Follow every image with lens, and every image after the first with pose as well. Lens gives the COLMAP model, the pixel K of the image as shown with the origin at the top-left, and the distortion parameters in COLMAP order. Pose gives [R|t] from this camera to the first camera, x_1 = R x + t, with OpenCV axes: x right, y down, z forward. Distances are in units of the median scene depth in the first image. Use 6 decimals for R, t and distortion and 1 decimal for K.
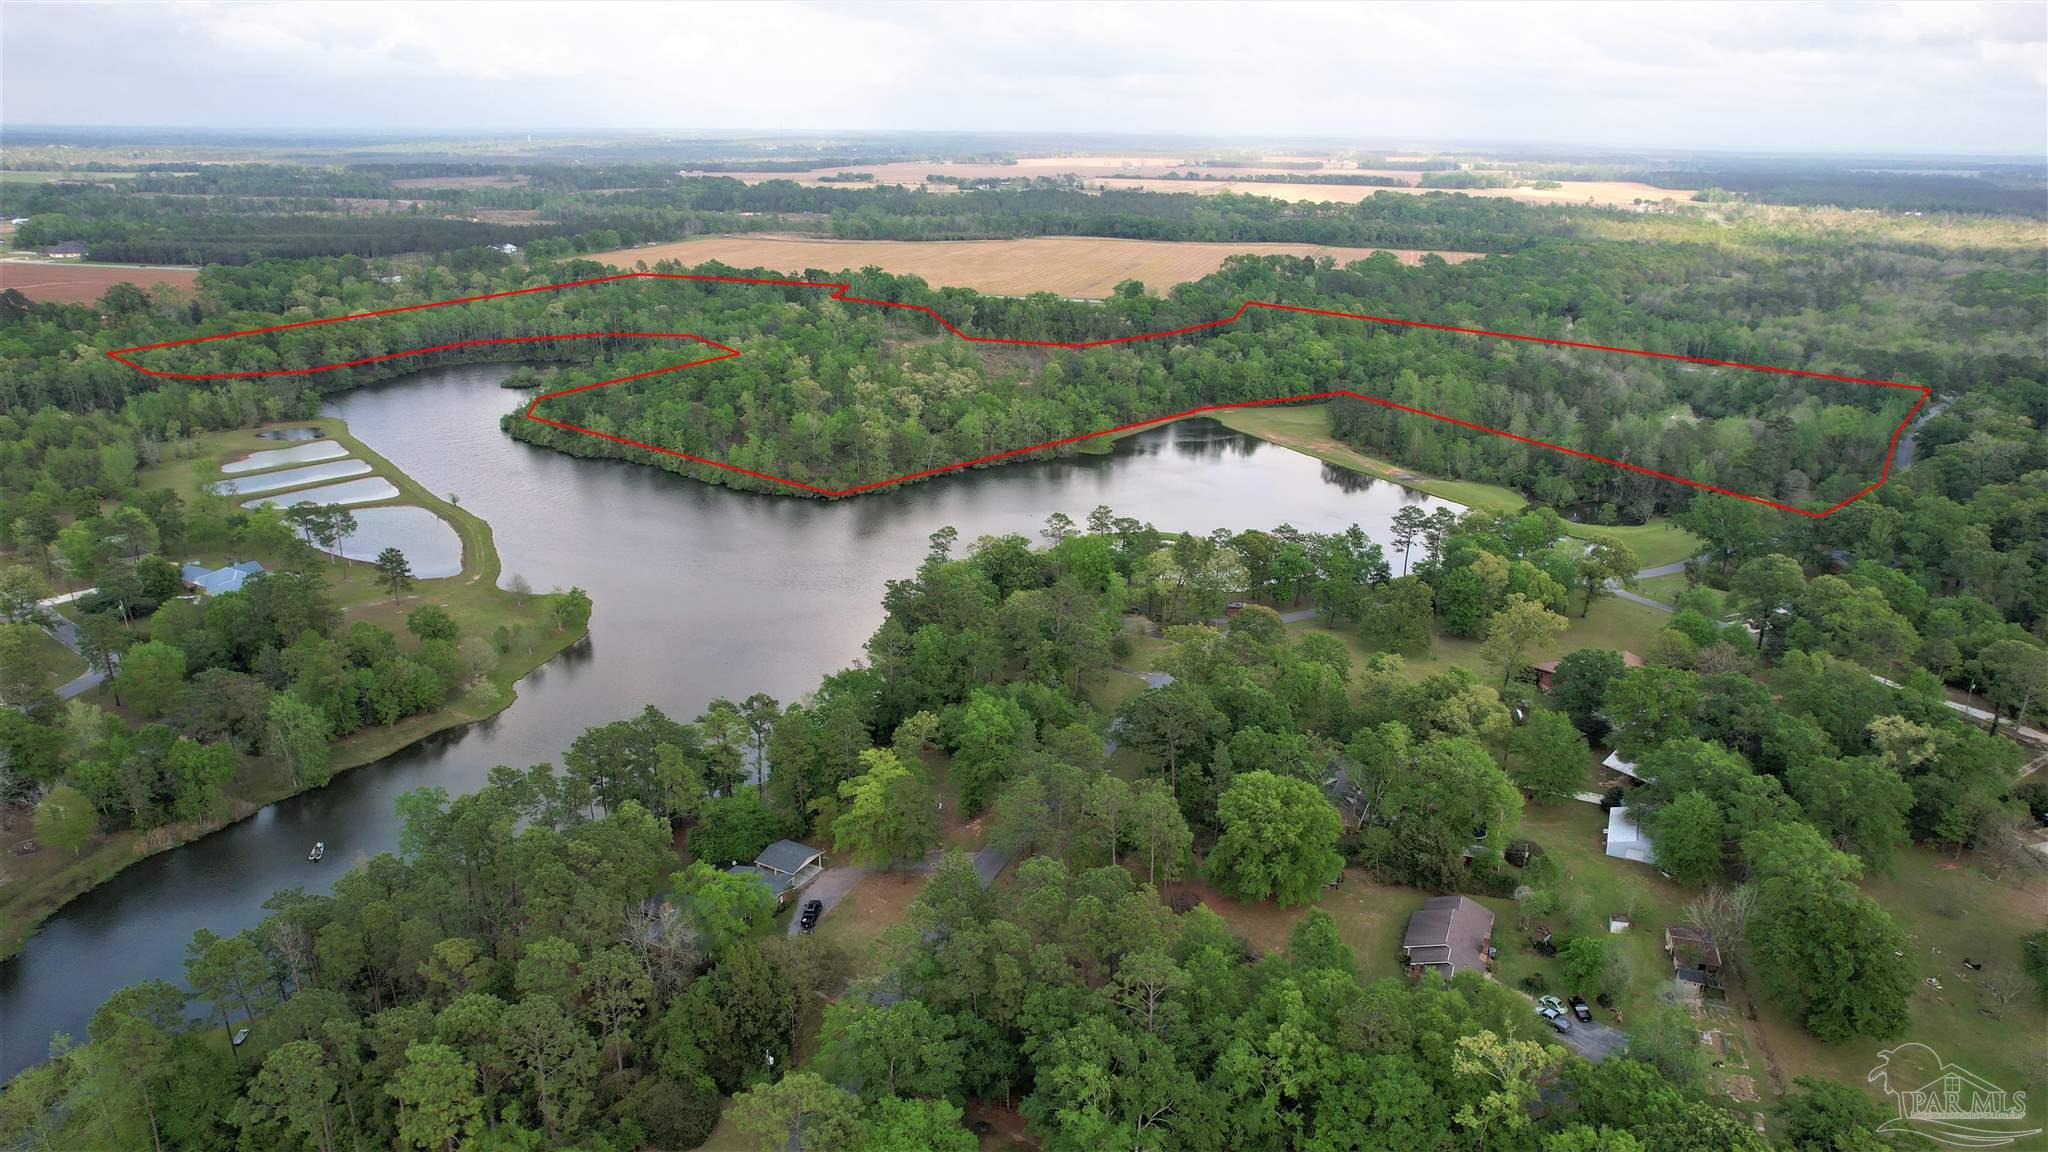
lens RADIAL K [[1324.8, 0, 1024.0], [0, 1324.8, 576.0], [0, 0, 1]] dist [-0.089285, 0.087441]
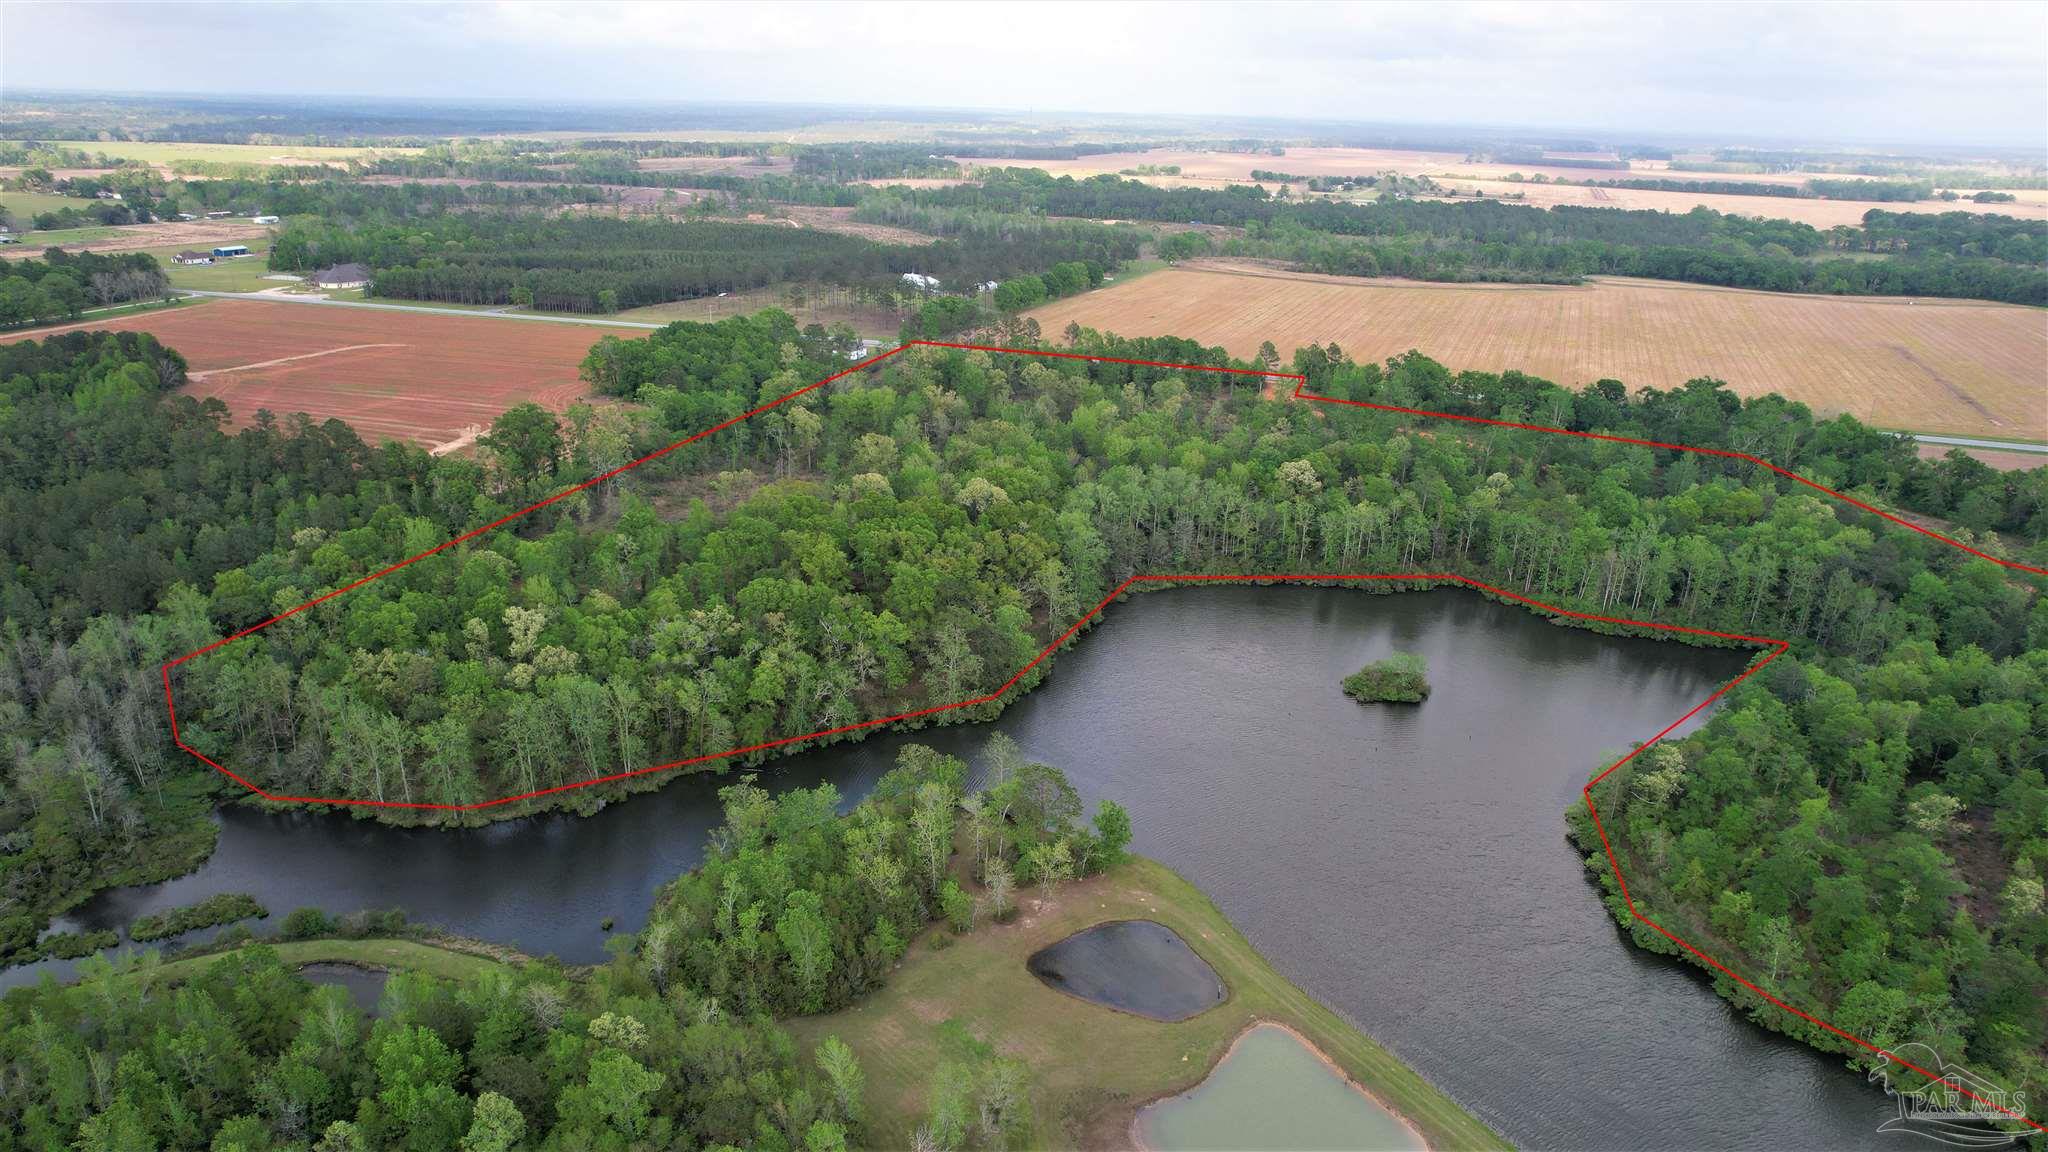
lens RADIAL K [[1324.8, 0, 1024.0], [0, 1324.8, 576.0], [0, 0, 1]] dist [-0.089285, 0.087441]
pose [[0.994447, 0.048425, -0.093433, -0.222845], [-0.047131, 0.998760, 0.016006, -0.089055], [0.094093, -0.011513, 0.995497, 0.248258]]
